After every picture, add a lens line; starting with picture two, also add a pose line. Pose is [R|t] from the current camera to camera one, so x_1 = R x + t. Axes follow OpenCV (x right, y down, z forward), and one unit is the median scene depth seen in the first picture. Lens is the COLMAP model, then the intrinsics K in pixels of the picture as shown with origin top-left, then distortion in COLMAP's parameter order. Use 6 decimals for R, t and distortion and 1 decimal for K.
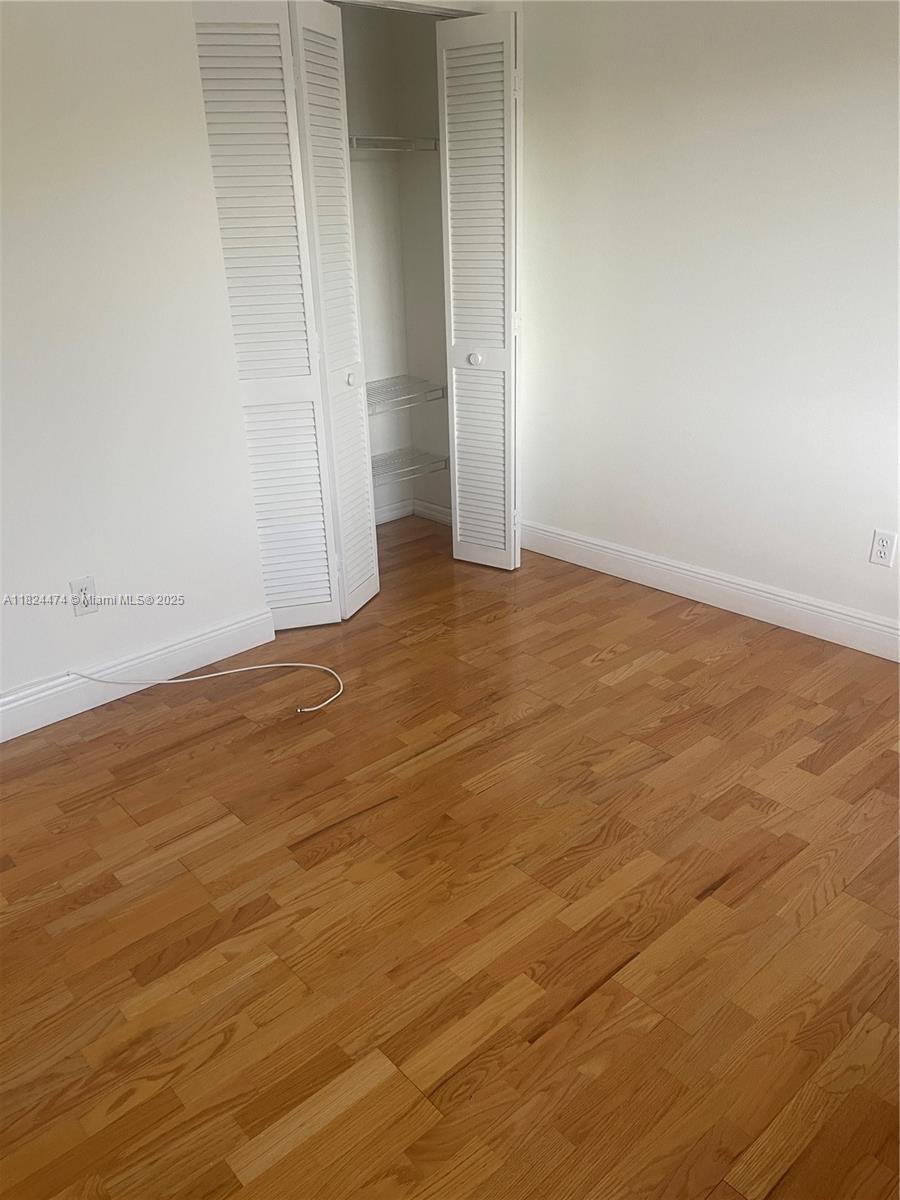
lens RADIAL K [[897.7, 0, 450.0], [0, 897.7, 600.0], [0, 0, 1]] dist [0.081018, -0.116557]
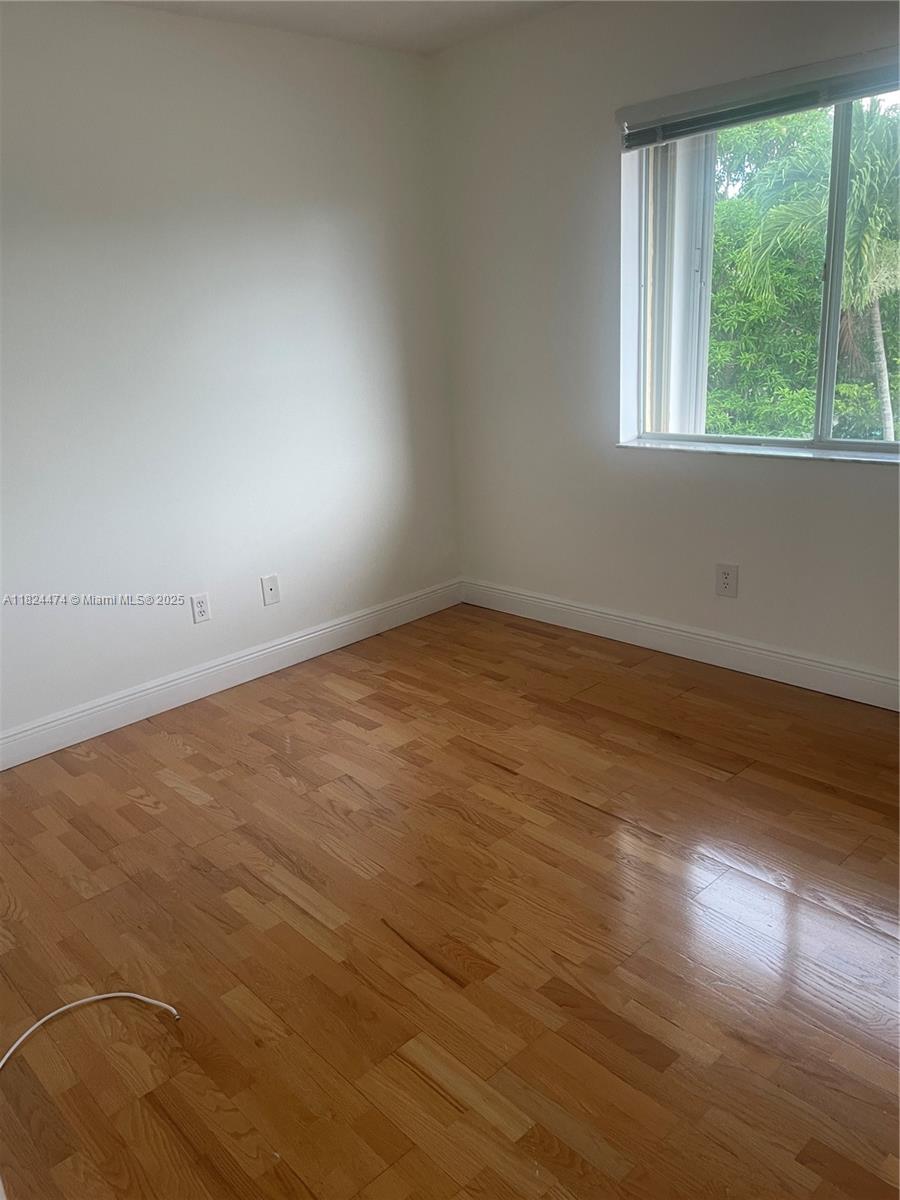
lens RADIAL K [[897.7, 0, 450.0], [0, 897.7, 600.0], [0, 0, 1]] dist [0.081018, -0.116557]
pose [[-0.012183, -0.274994, 0.961369, -0.832942], [0.454430, 0.854895, 0.250297, -0.257053], [-0.890699, 0.439924, 0.114550, 0.649946]]
